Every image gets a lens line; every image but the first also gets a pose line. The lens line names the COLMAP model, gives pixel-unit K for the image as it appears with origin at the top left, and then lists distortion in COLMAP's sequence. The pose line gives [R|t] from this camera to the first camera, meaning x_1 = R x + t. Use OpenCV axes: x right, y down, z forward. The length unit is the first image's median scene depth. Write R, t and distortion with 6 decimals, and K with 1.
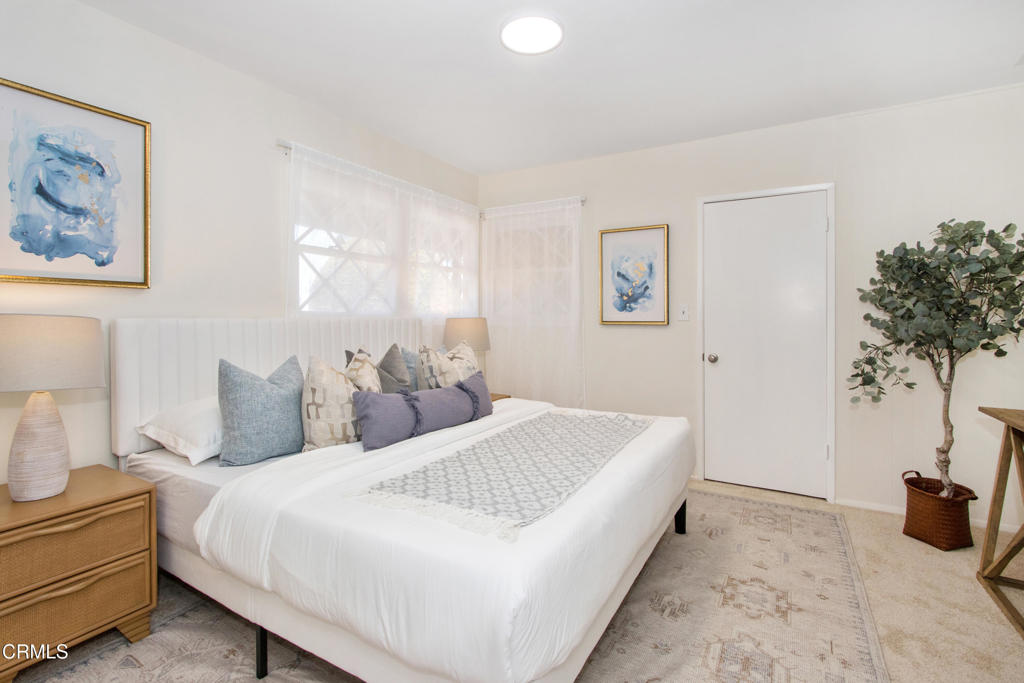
lens RADIAL K [[475.1, 0, 511.4], [0, 475.1, 331.1], [0, 0, 1]] dist [-0.006324, -0.000690]
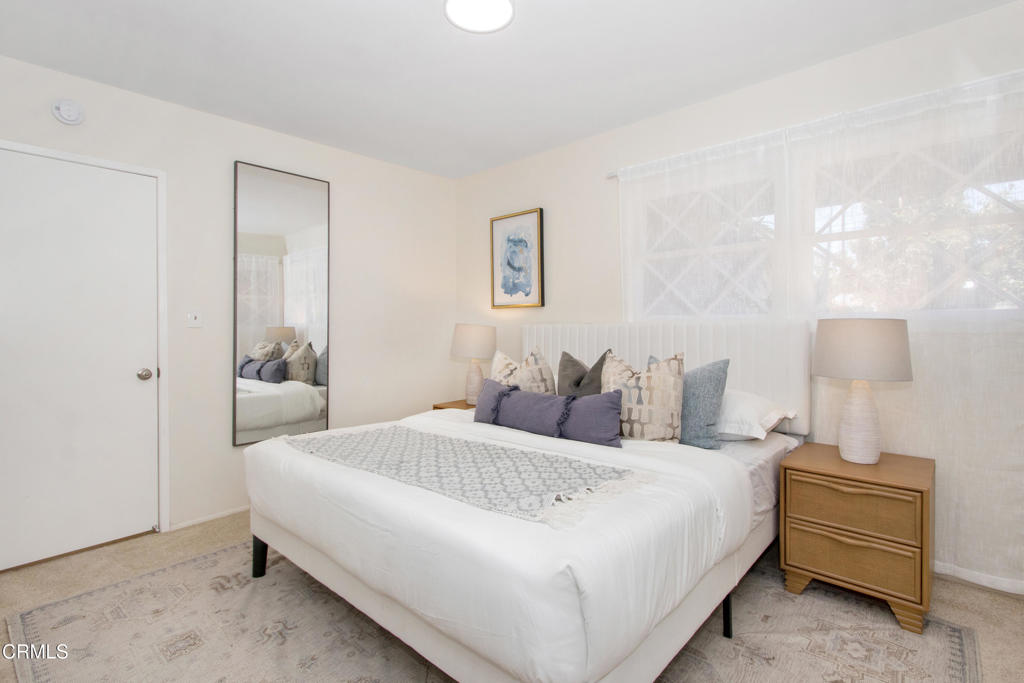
lens RADIAL K [[475.1, 0, 511.9], [0, 475.1, 336.9], [0, 0, 1]] dist [-0.006324, -0.000690]
pose [[-0.186768, 0.019136, -0.982218, 1.020185], [-0.018557, 0.999563, 0.023003, -0.021647], [0.982229, 0.022524, -0.186332, 1.363820]]
